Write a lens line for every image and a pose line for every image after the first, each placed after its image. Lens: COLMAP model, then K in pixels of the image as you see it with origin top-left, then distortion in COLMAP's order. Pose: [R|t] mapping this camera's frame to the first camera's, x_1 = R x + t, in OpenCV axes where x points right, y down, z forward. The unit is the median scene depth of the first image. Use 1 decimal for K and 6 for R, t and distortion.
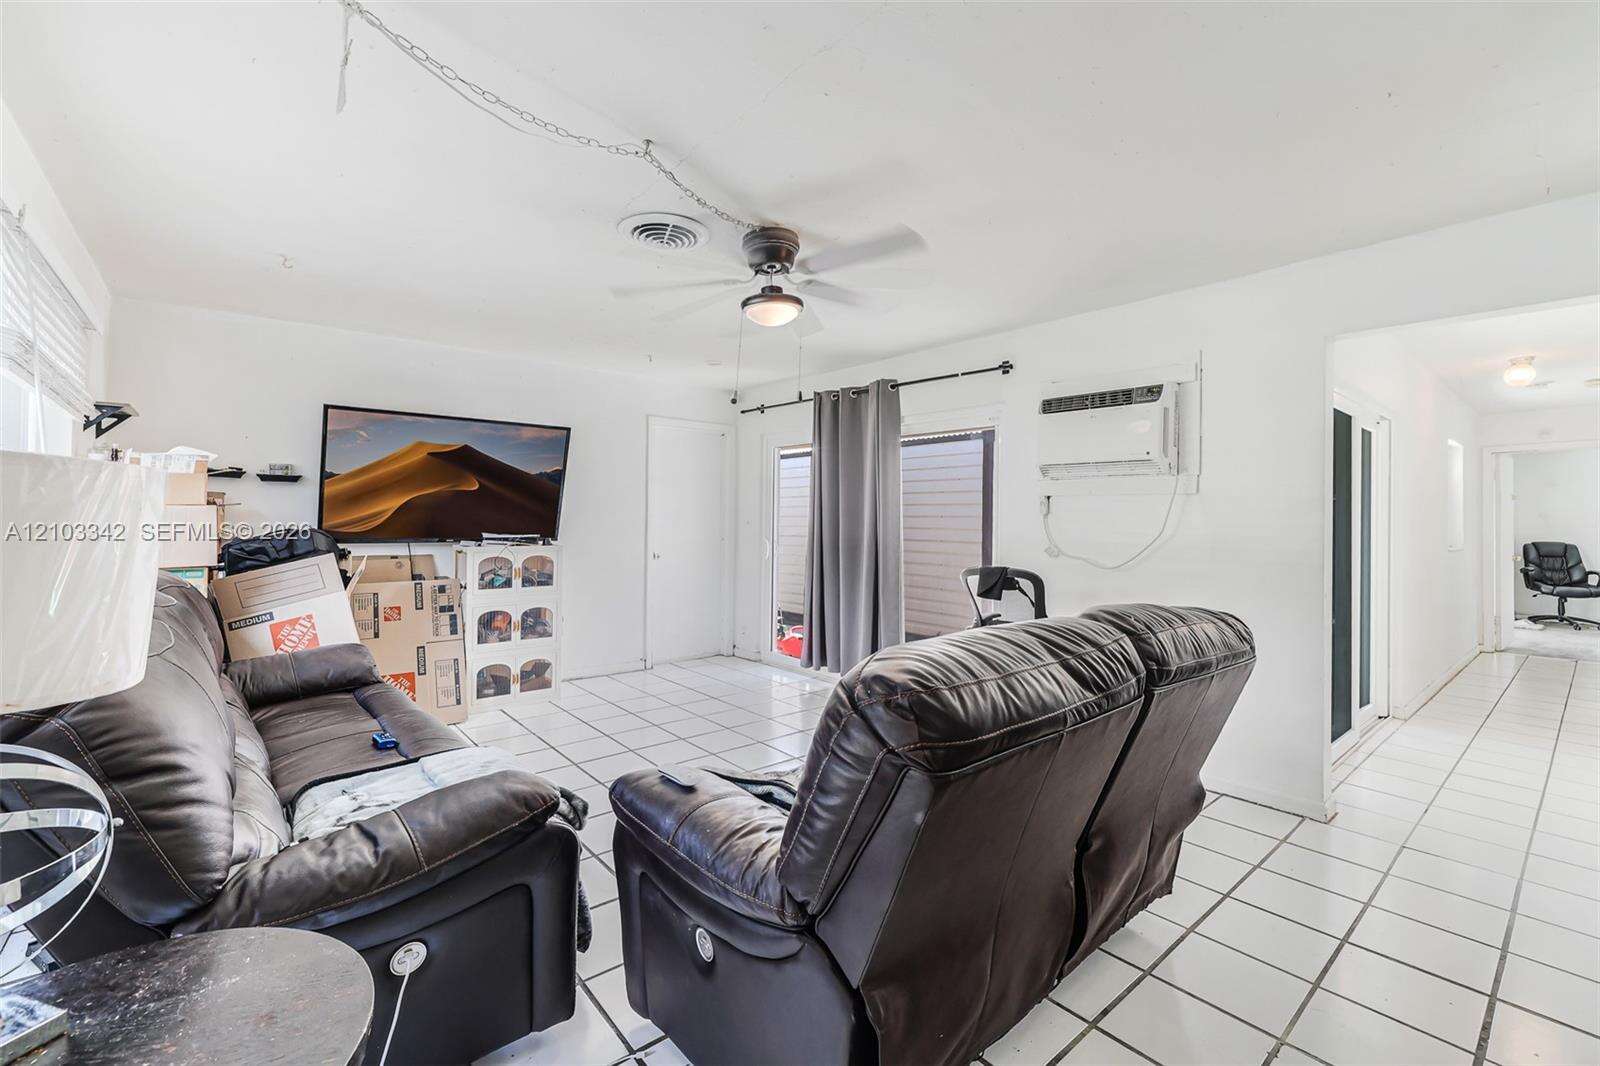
lens RADIAL K [[677.7, 0, 761.9], [0, 677.7, 512.5], [0, 0, 1]] dist [-0.001266, 0.000821]
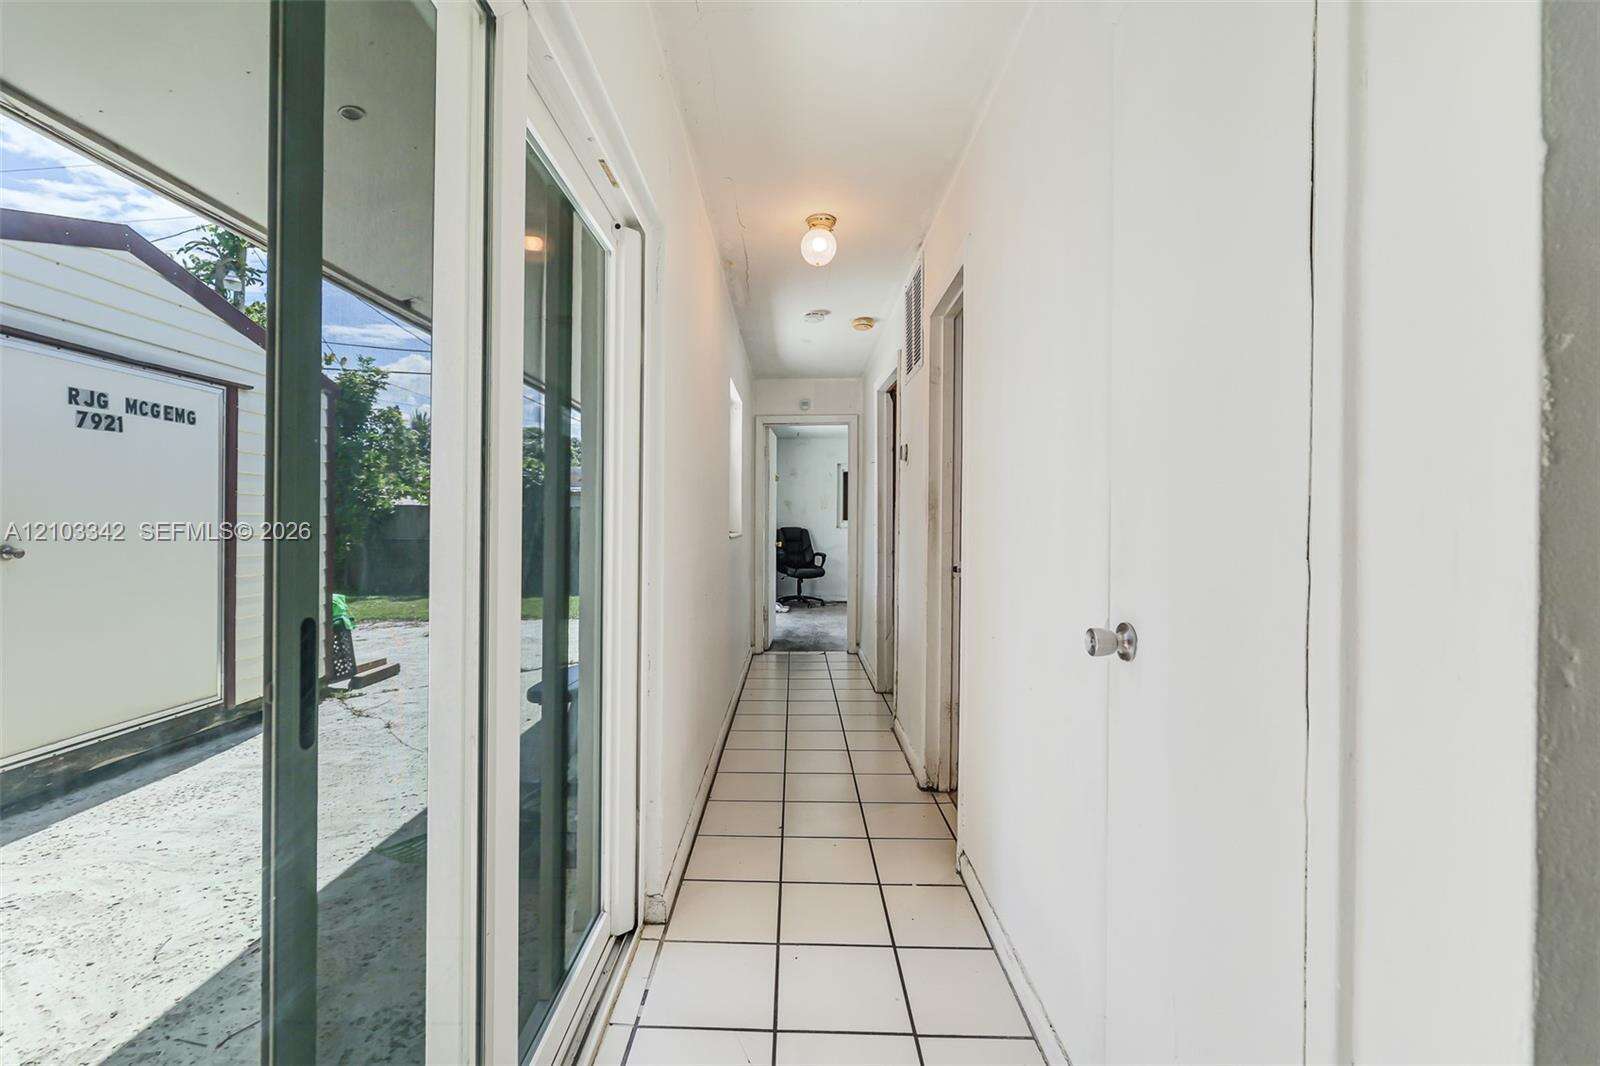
lens RADIAL K [[677.7, 0, 798.3], [0, 677.7, 522.9], [0, 0, 1]] dist [-0.001266, 0.000821]
pose [[0.619553, -0.008047, 0.784913, 0.336166], [-0.009679, 0.999793, 0.017890, 0.017794], [-0.784895, -0.018681, 0.619347, 0.338292]]
